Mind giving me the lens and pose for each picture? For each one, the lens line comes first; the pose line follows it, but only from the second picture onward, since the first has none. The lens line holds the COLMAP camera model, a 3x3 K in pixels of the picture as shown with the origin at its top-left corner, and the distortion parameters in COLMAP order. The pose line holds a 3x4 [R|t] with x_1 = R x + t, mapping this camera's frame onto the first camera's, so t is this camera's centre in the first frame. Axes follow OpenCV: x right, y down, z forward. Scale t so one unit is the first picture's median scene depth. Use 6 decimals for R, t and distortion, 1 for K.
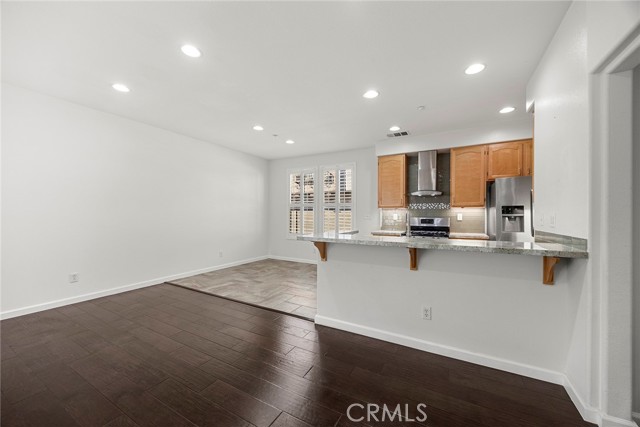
lens RADIAL K [[245.0, 0, 321.9], [0, 245.0, 216.4], [0, 0, 1]] dist [-0.001074, 0.000165]
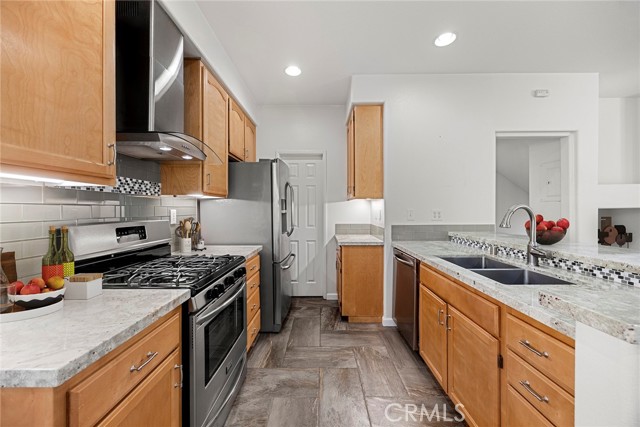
lens RADIAL K [[245.0, 0, 320.2], [0, 245.0, 211.9], [0, 0, 1]] dist [-0.001074, 0.000165]
pose [[-0.468950, -0.011168, 0.883154, 0.039881], [0.009761, 0.999793, 0.017827, -0.011105], [-0.883171, 0.016980, -0.468745, 0.943344]]
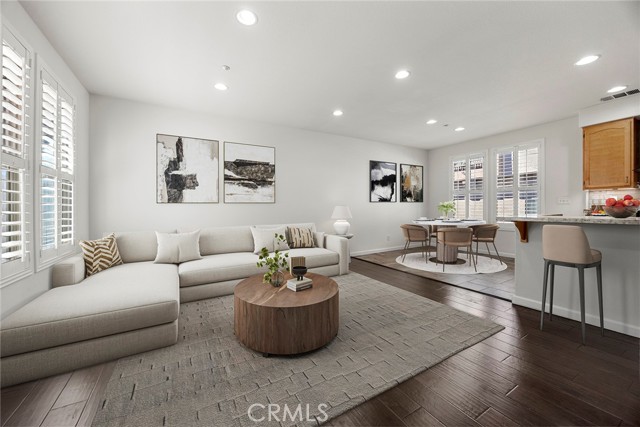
lens RADIAL K [[245.0, 0, 321.6], [0, 245.0, 211.1], [0, 0, 1]] dist [-0.001074, 0.000165]
pose [[0.858799, -0.010897, -0.512197, -0.115148], [0.015743, 0.999863, 0.005124, 0.021434], [0.512071, -0.012464, 0.858852, -0.174558]]
